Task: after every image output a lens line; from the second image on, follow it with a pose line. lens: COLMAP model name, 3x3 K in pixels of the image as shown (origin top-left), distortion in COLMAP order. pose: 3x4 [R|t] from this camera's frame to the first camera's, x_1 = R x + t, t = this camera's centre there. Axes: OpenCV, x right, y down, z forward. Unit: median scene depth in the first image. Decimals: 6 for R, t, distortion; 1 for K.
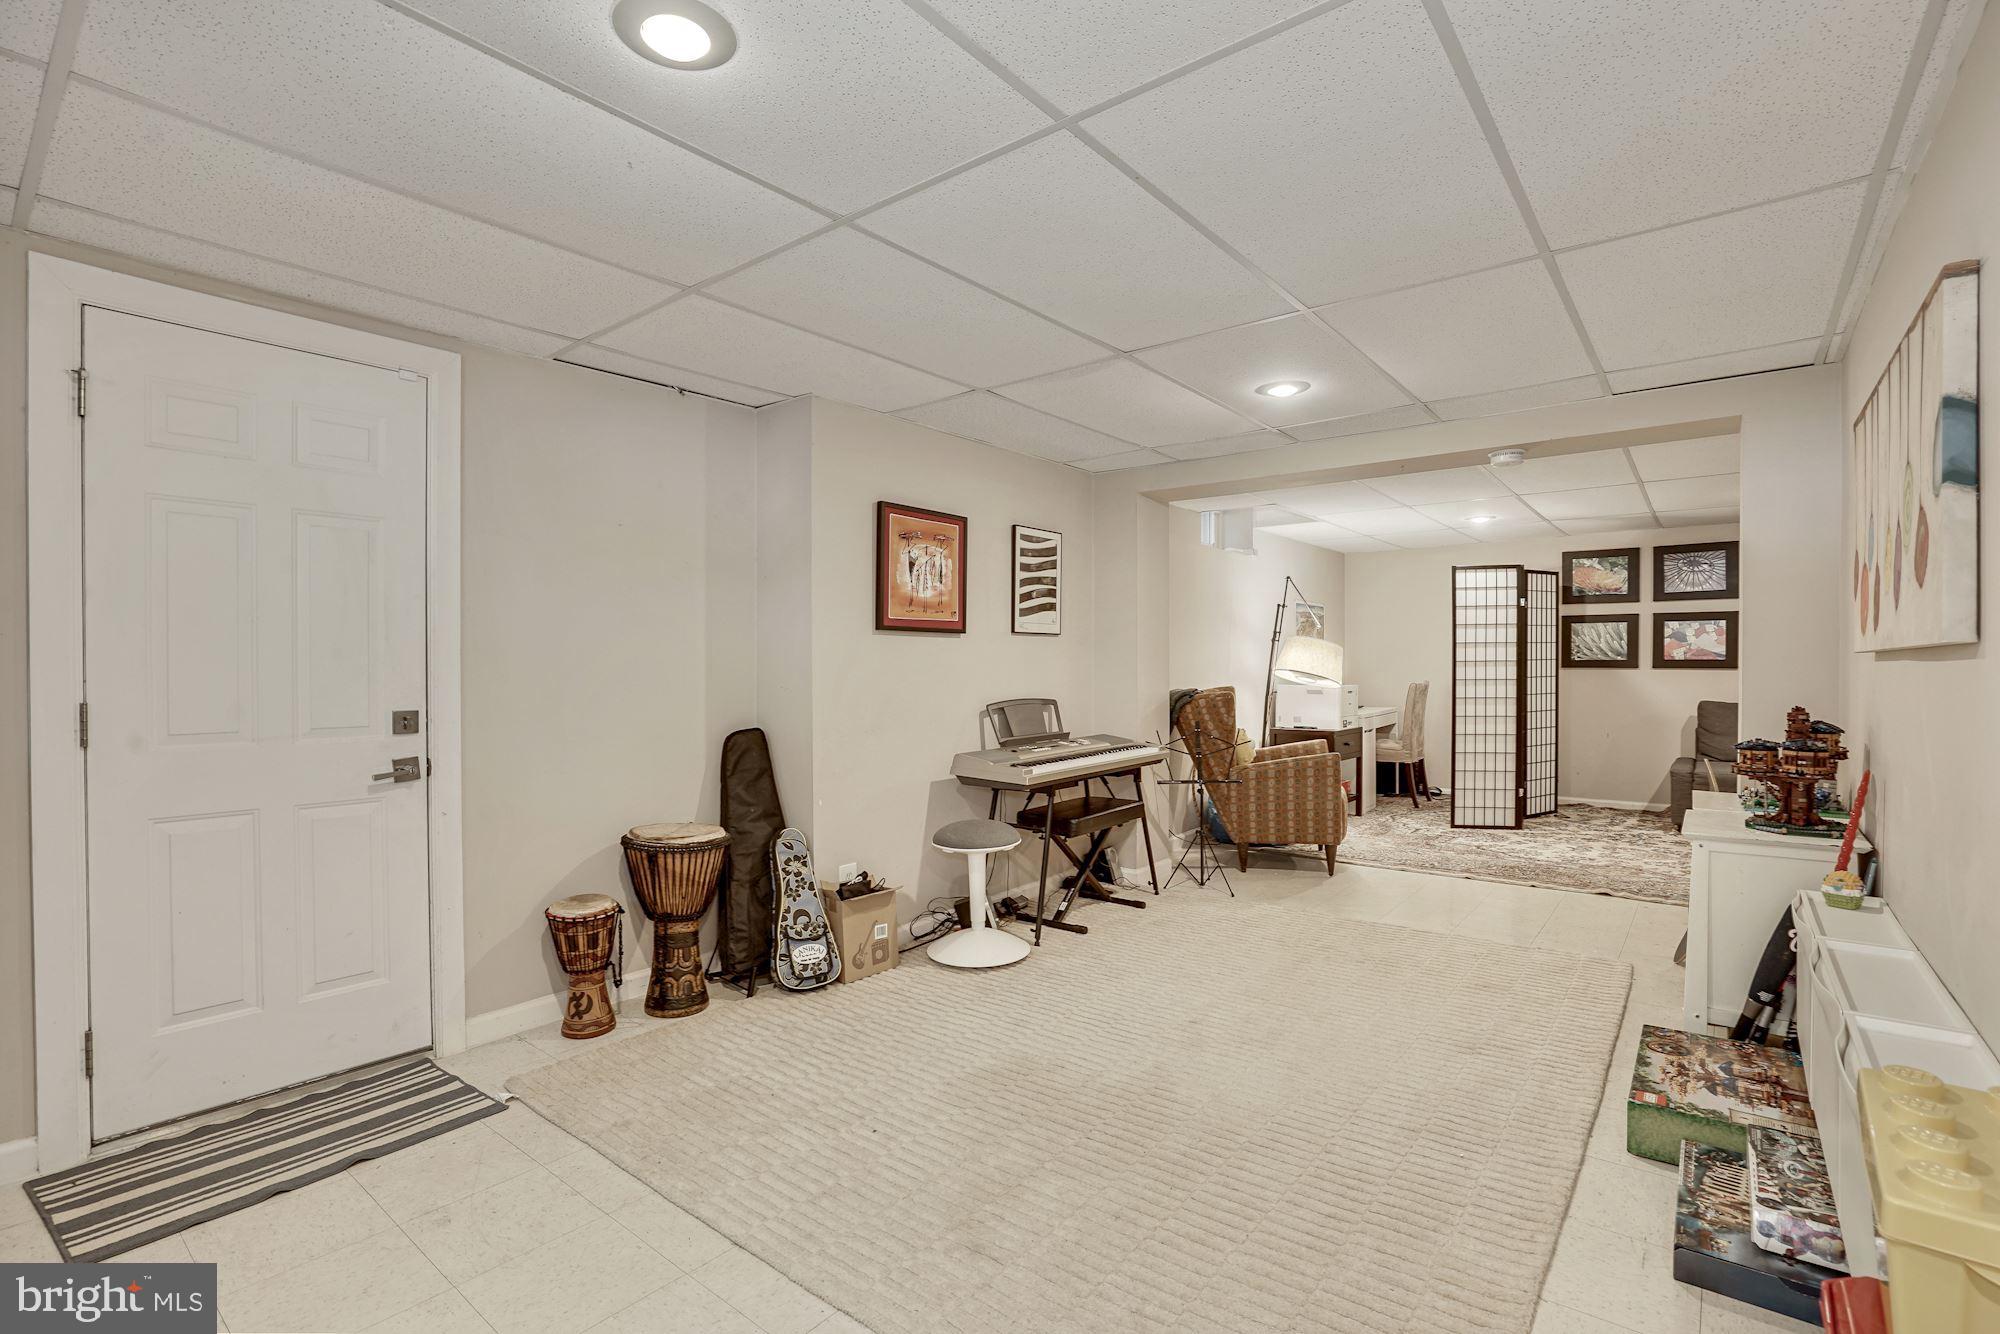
lens RADIAL K [[933.3, 0, 1006.8], [0, 933.3, 675.2], [0, 0, 1]] dist [-0.048686, 0.026394]
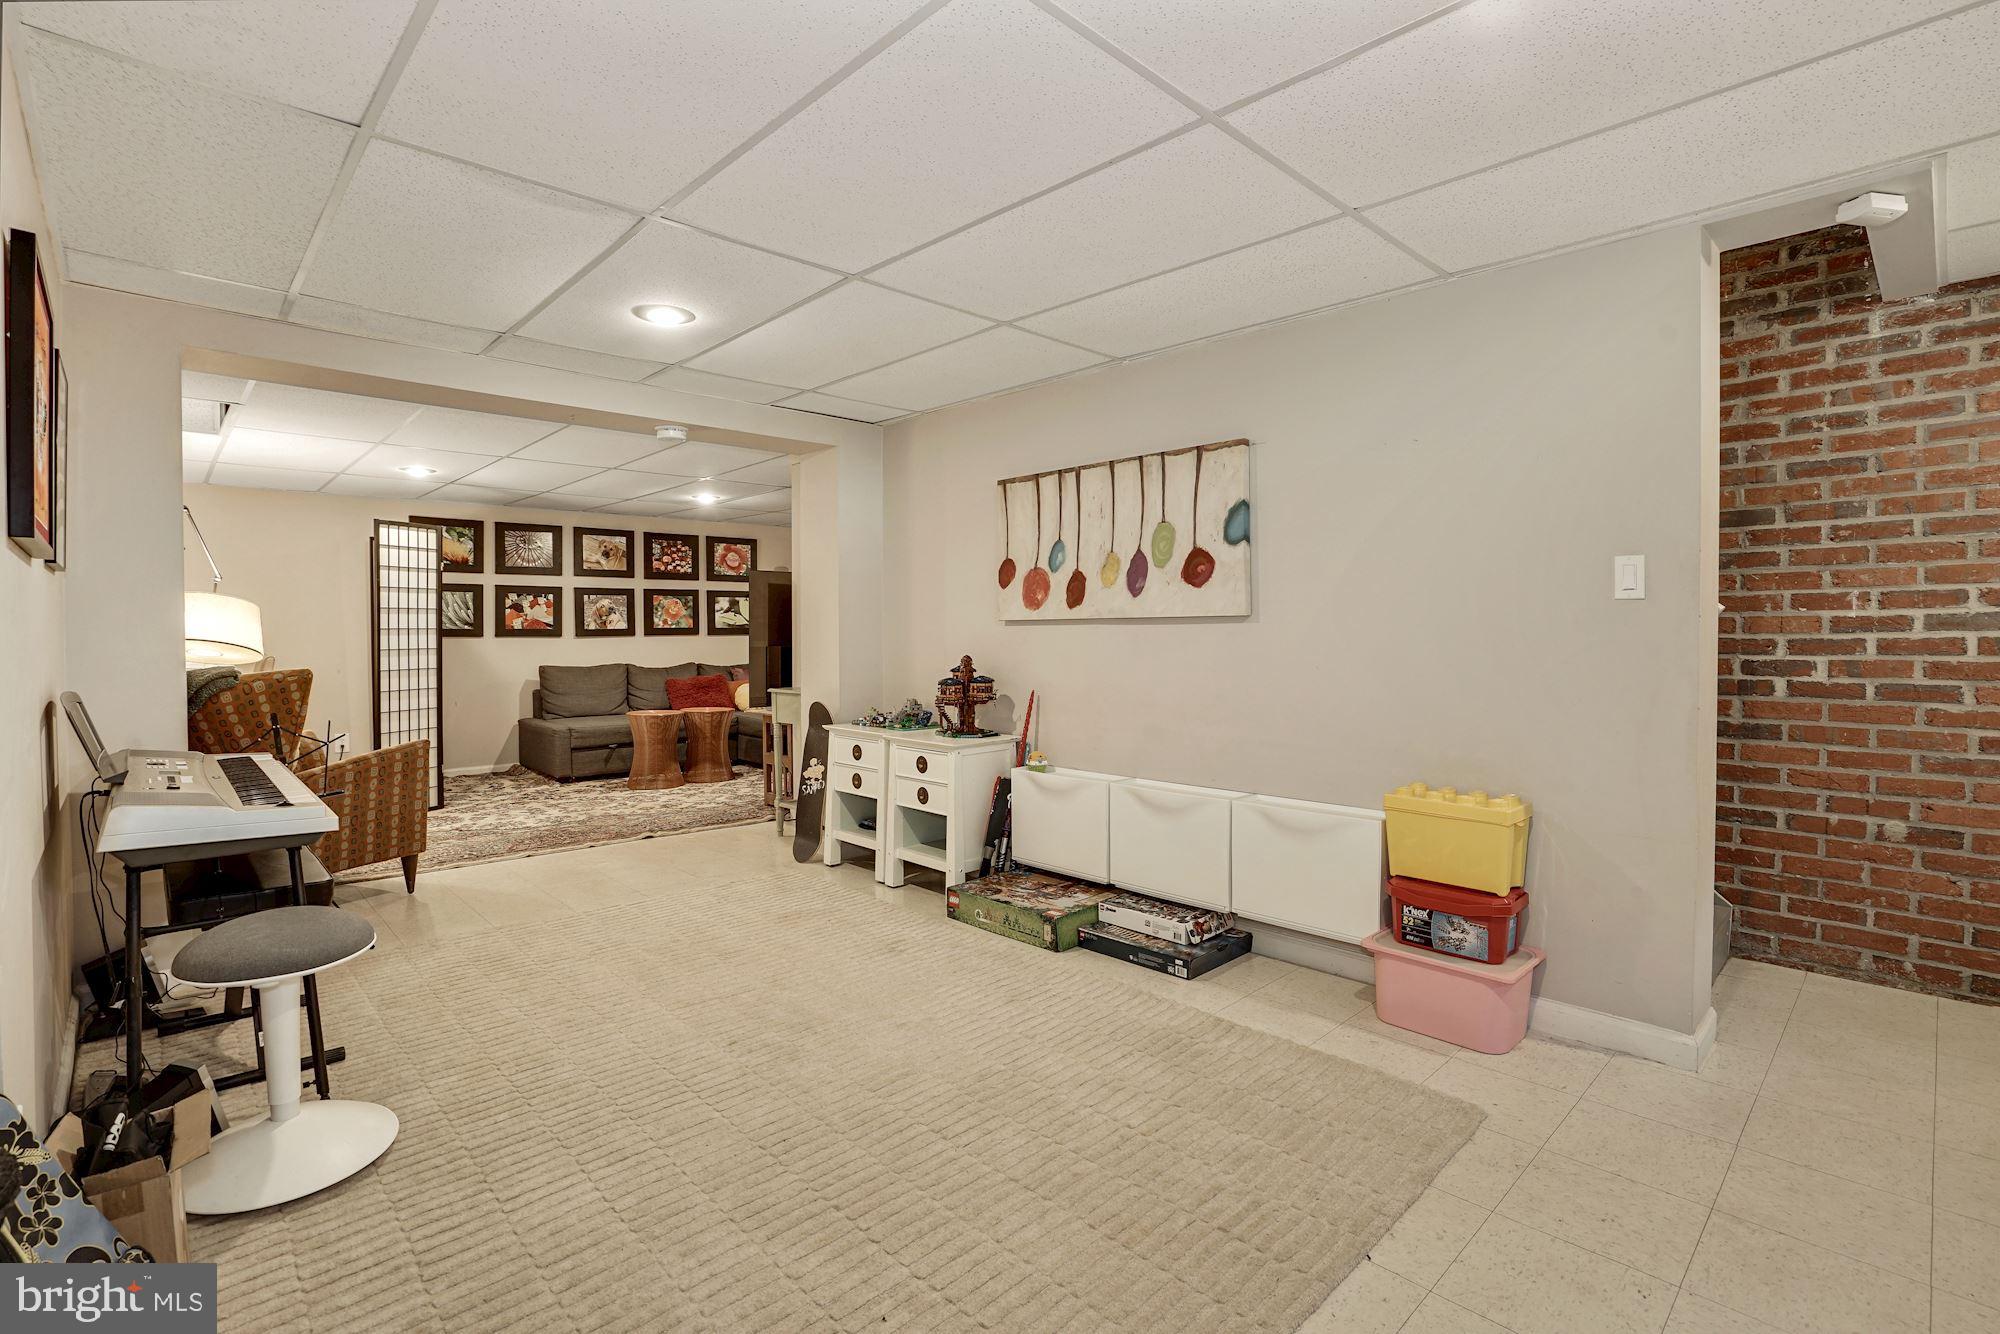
lens RADIAL K [[936.9, 0, 970.9], [0, 936.9, 643.2], [0, 0, 1]] dist [-0.013448, 0.000614]
pose [[0.144086, -0.006659, 0.989543, -0.292943], [0.010772, 0.999929, 0.005161, 0.000261], [-0.989507, 0.009916, 0.144147, 0.307740]]
